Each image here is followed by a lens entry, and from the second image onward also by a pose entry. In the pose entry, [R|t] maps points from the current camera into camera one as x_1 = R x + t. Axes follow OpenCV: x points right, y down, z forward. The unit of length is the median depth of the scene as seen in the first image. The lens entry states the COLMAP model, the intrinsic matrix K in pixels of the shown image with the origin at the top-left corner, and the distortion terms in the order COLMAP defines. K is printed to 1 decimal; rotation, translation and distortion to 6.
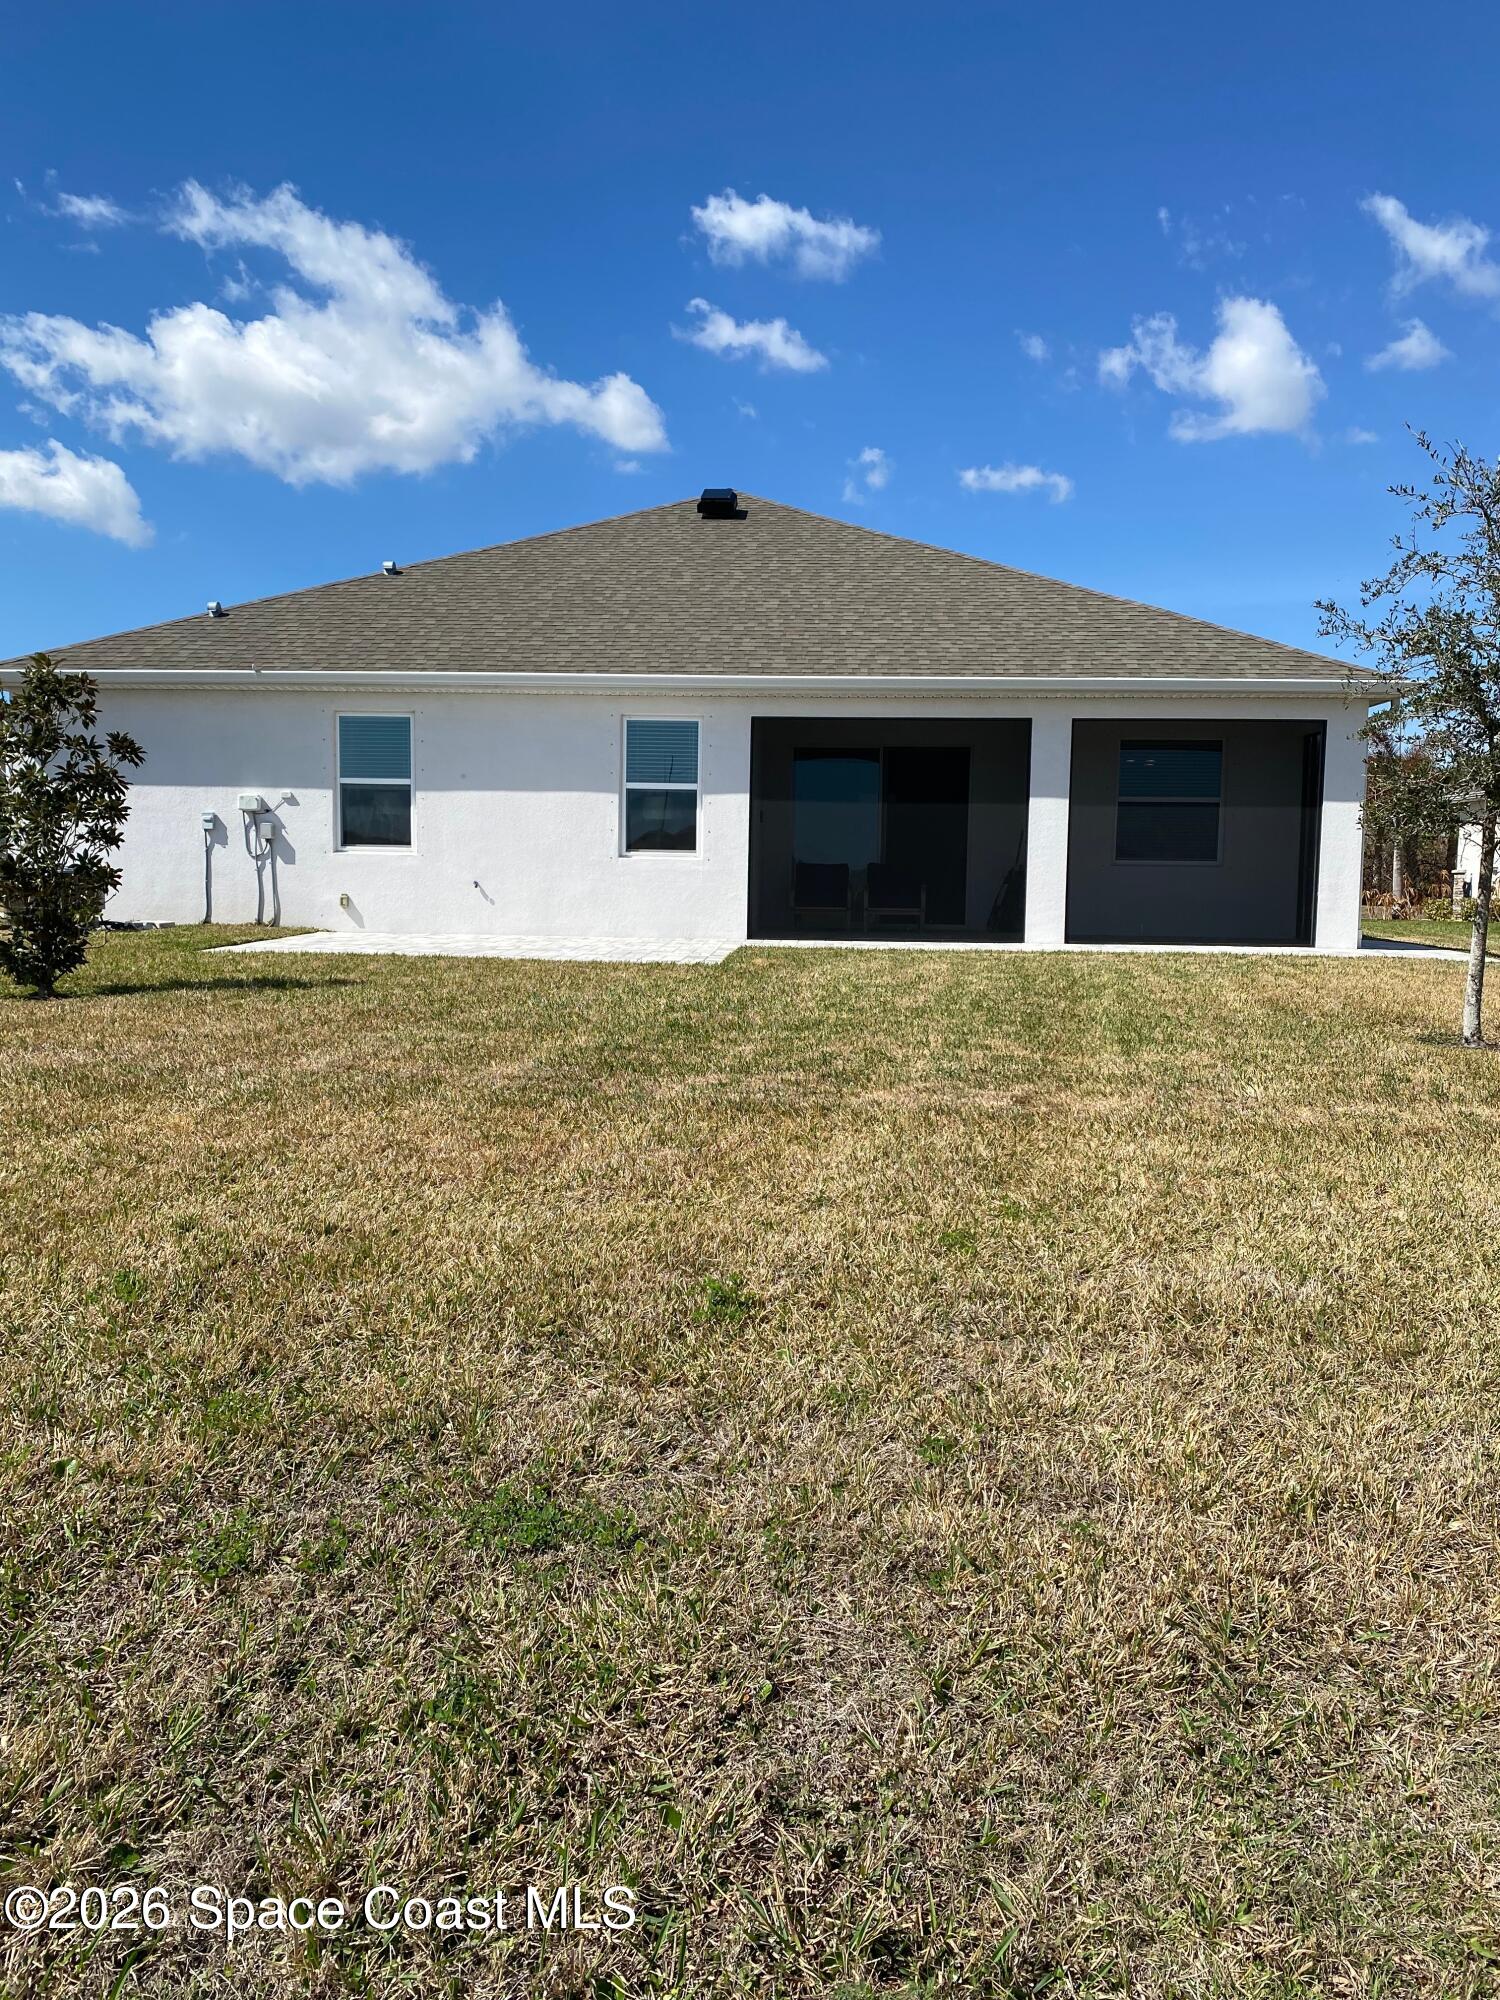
lens RADIAL K [[1506.1, 0, 750.0], [0, 1506.1, 1000.0], [0, 0, 1]] dist [0.056935, -0.424529]
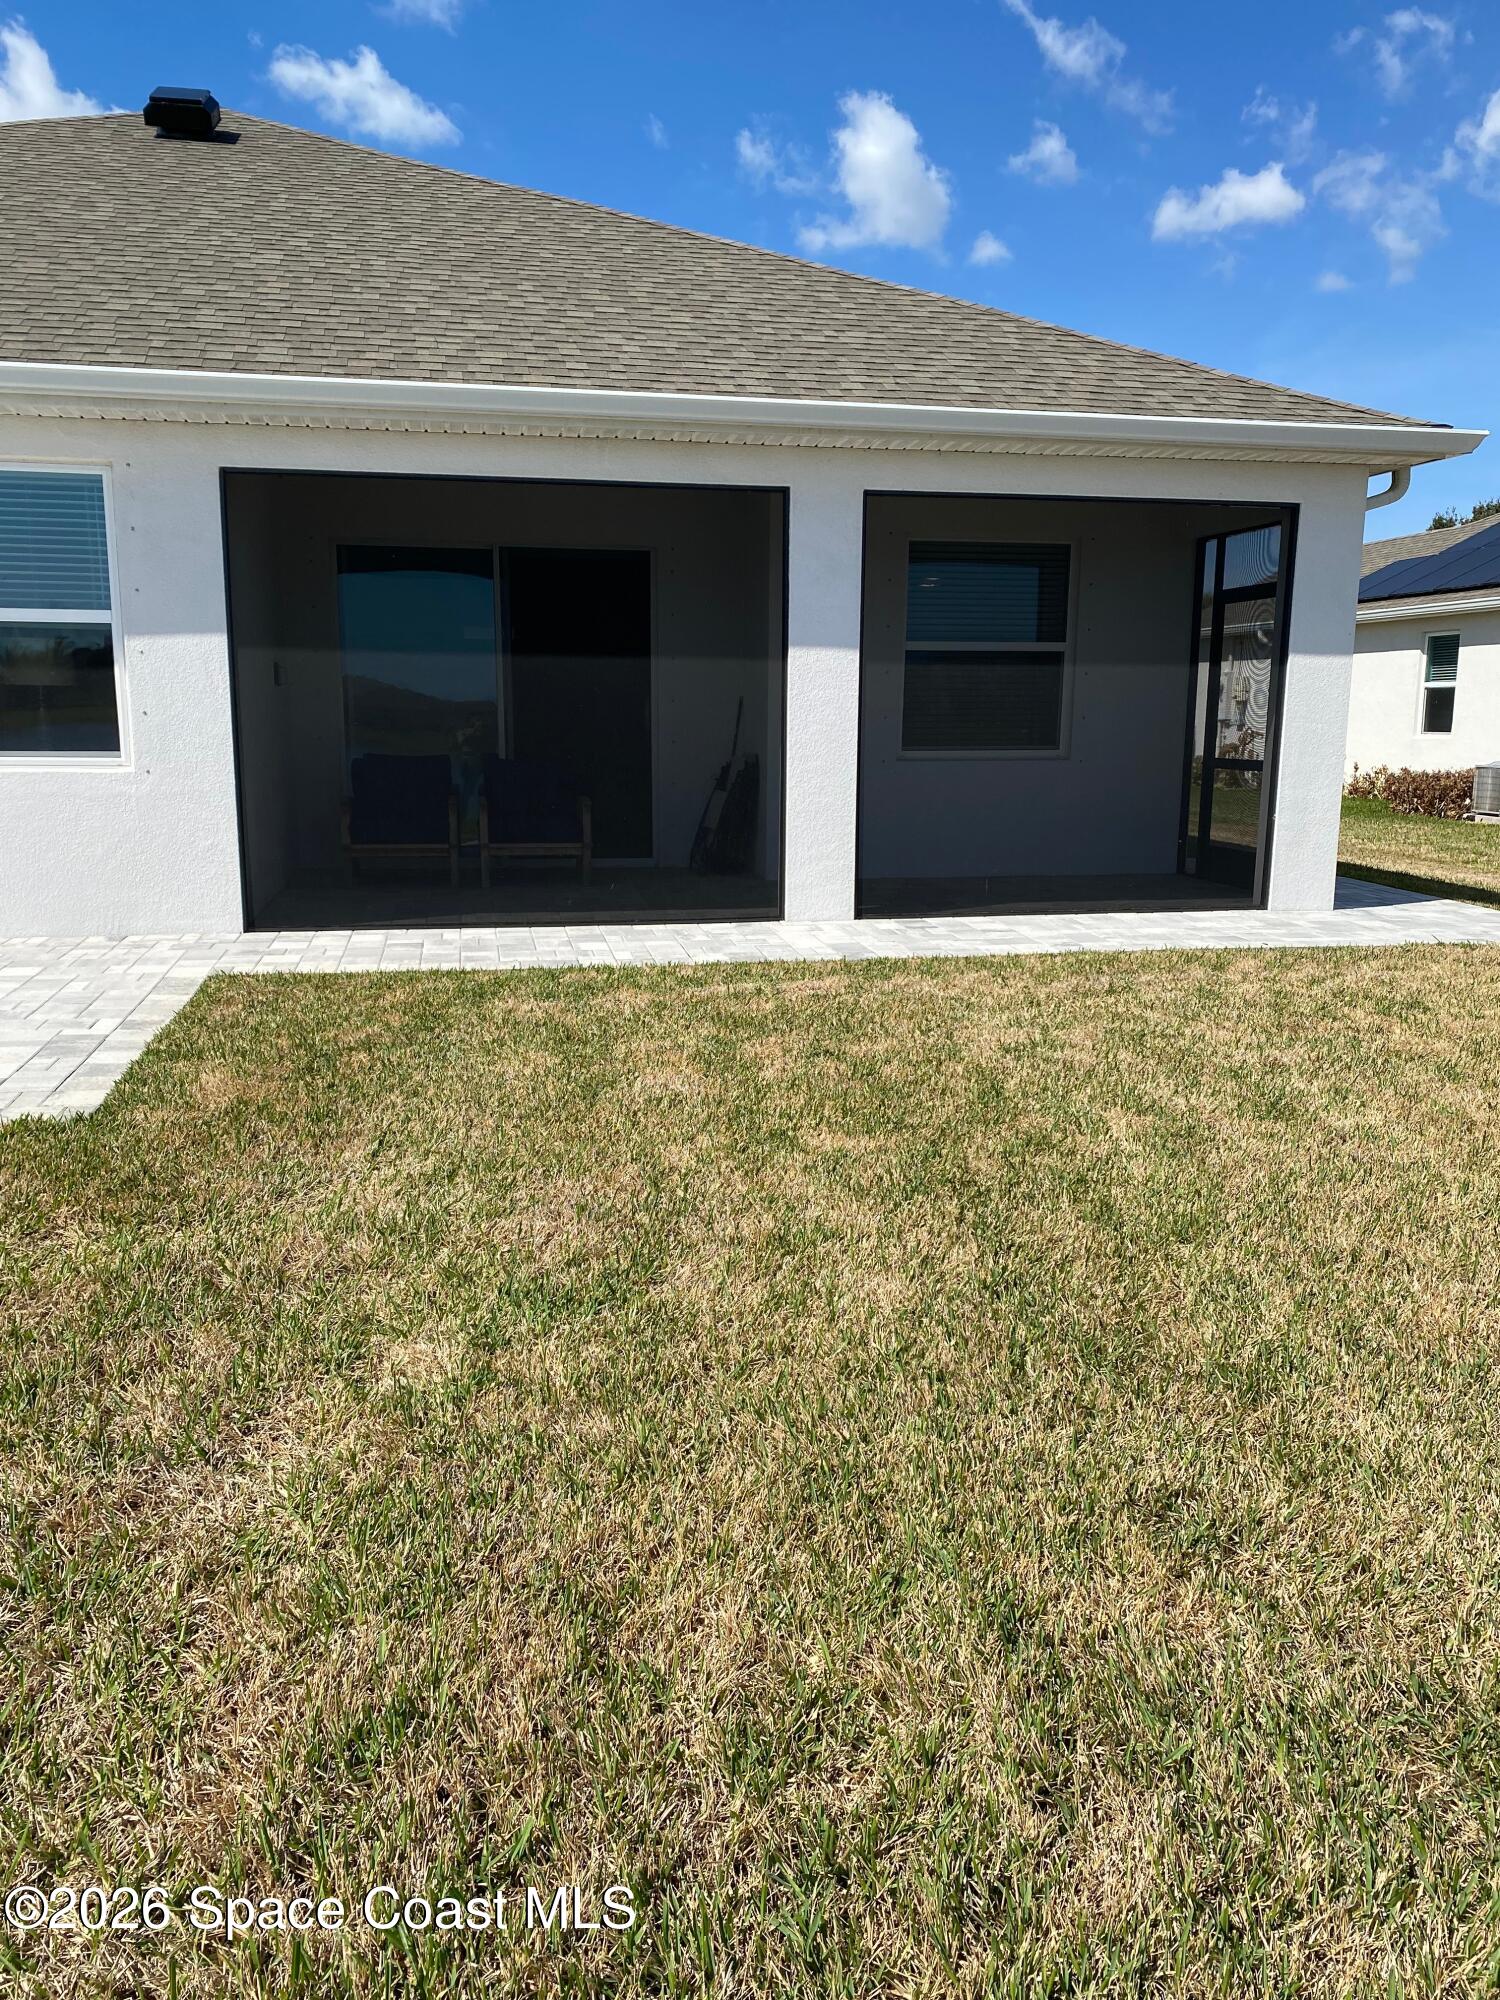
lens RADIAL K [[1487.5, 0, 760.0], [0, 1487.5, 1028.7], [0, 0, 1]] dist [-0.006290, -0.010709]
pose [[0.965930, -0.061918, 0.251287, 0.036060], [0.029564, 0.991001, 0.130546, -0.066911], [-0.257109, -0.118670, 0.959069, 0.474252]]
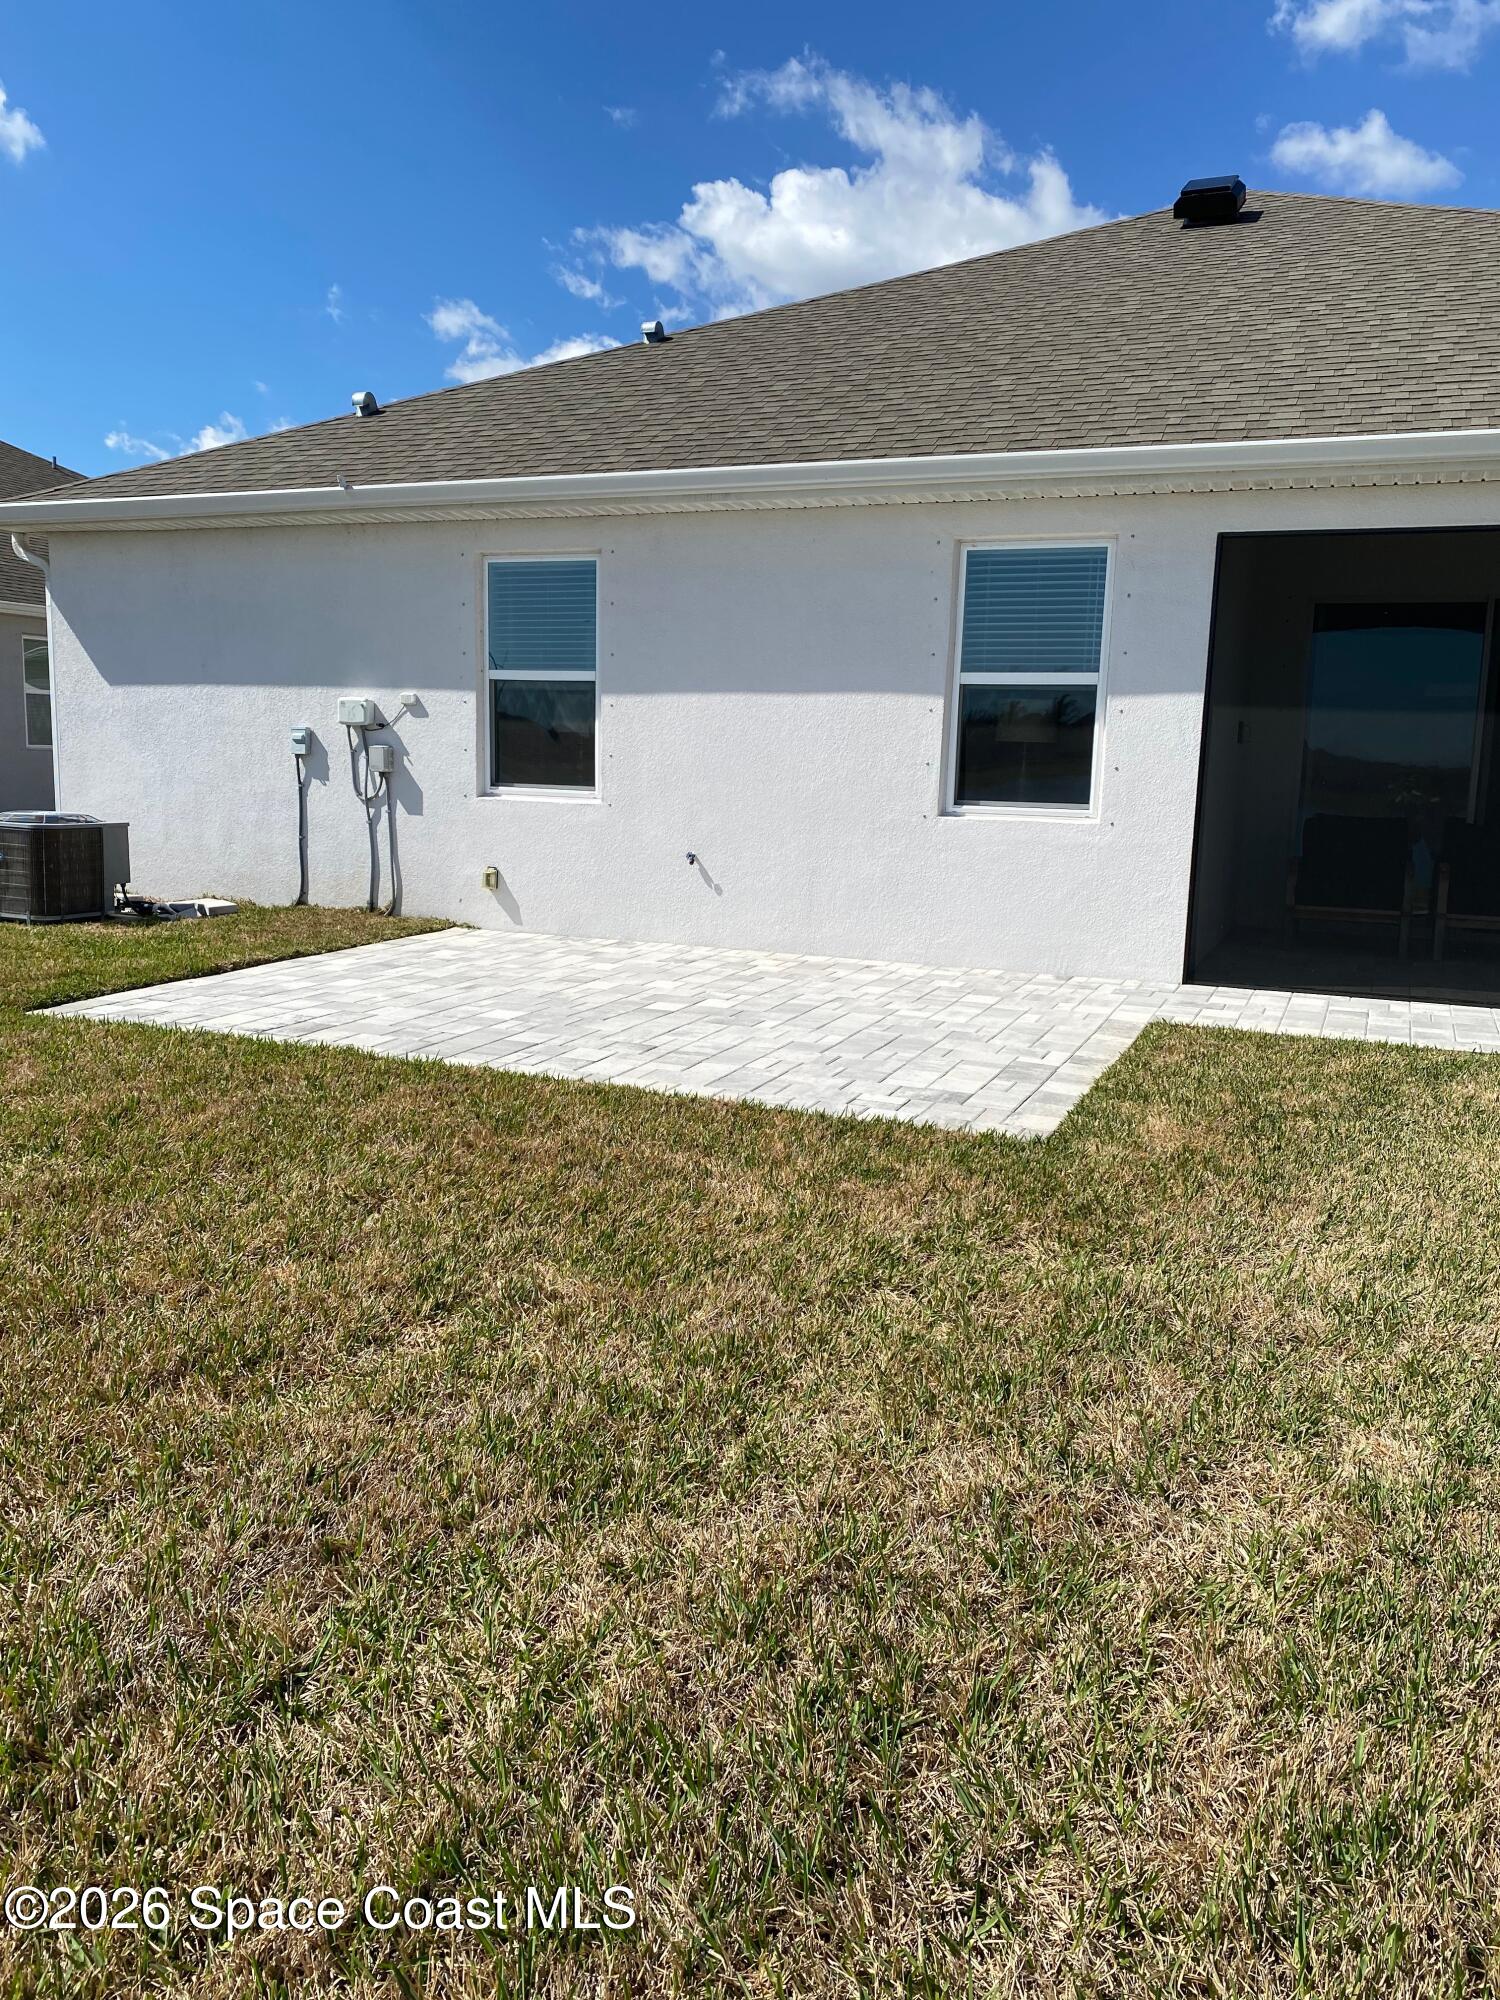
lens RADIAL K [[1495.5, 0, 750.0], [0, 1495.5, 1000.0], [0, 0, 1]] dist [0.001793, -0.023222]
pose [[0.943540, 0.060984, -0.325598, 0.024050], [-0.038100, 0.996364, 0.076209, -0.066623], [0.329061, -0.059501, 0.942432, 0.472060]]
